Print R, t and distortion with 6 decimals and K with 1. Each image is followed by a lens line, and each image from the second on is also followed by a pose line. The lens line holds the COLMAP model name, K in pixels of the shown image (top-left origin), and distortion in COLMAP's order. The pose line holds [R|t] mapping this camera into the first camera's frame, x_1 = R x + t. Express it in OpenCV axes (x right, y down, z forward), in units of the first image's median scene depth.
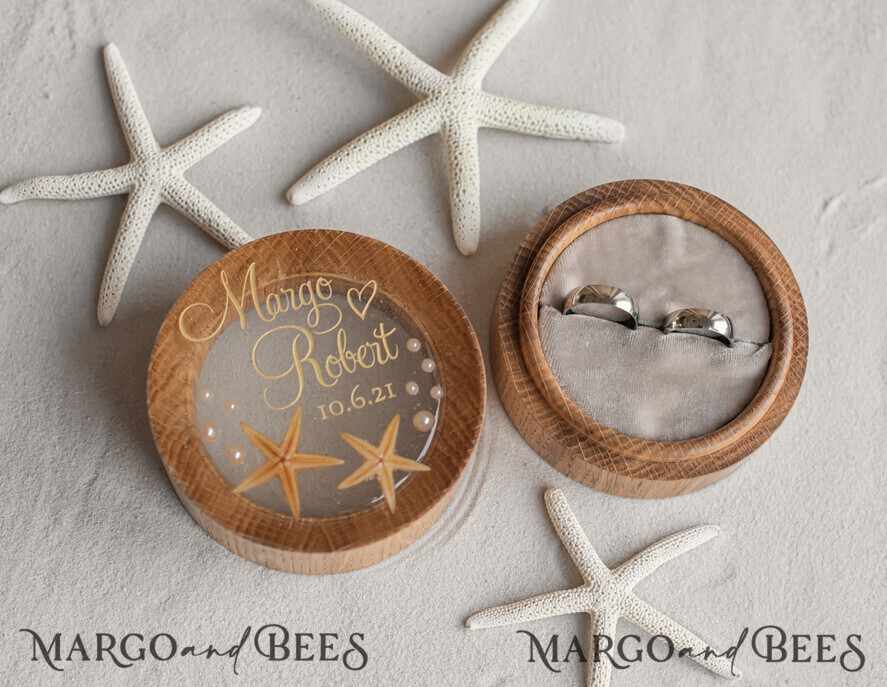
lens RADIAL K [[1615.2, 0, 509.9], [0, 1615.2, 345.8], [0, 0, 1]] dist [-0.241648, 0.249266]
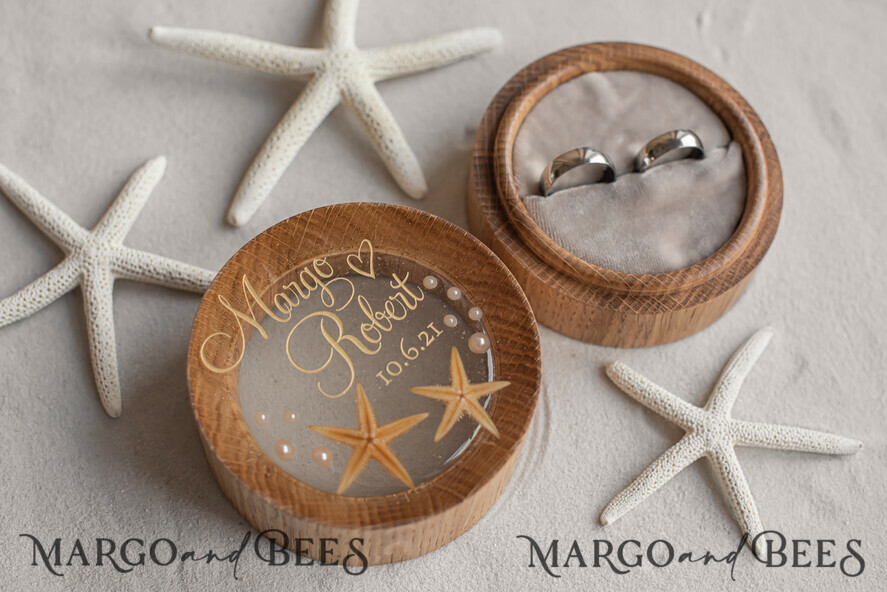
lens RADIAL K [[1397.5, 0, 443.5], [0, 1397.5, 296.0], [0, 0, 1]] dist [-0.211671, 0.101321]
pose [[0.892815, -0.429511, 0.135650, -0.171169], [0.440673, 0.895259, -0.065726, 0.065923], [-0.093211, 0.118458, 0.988574, 0.171742]]
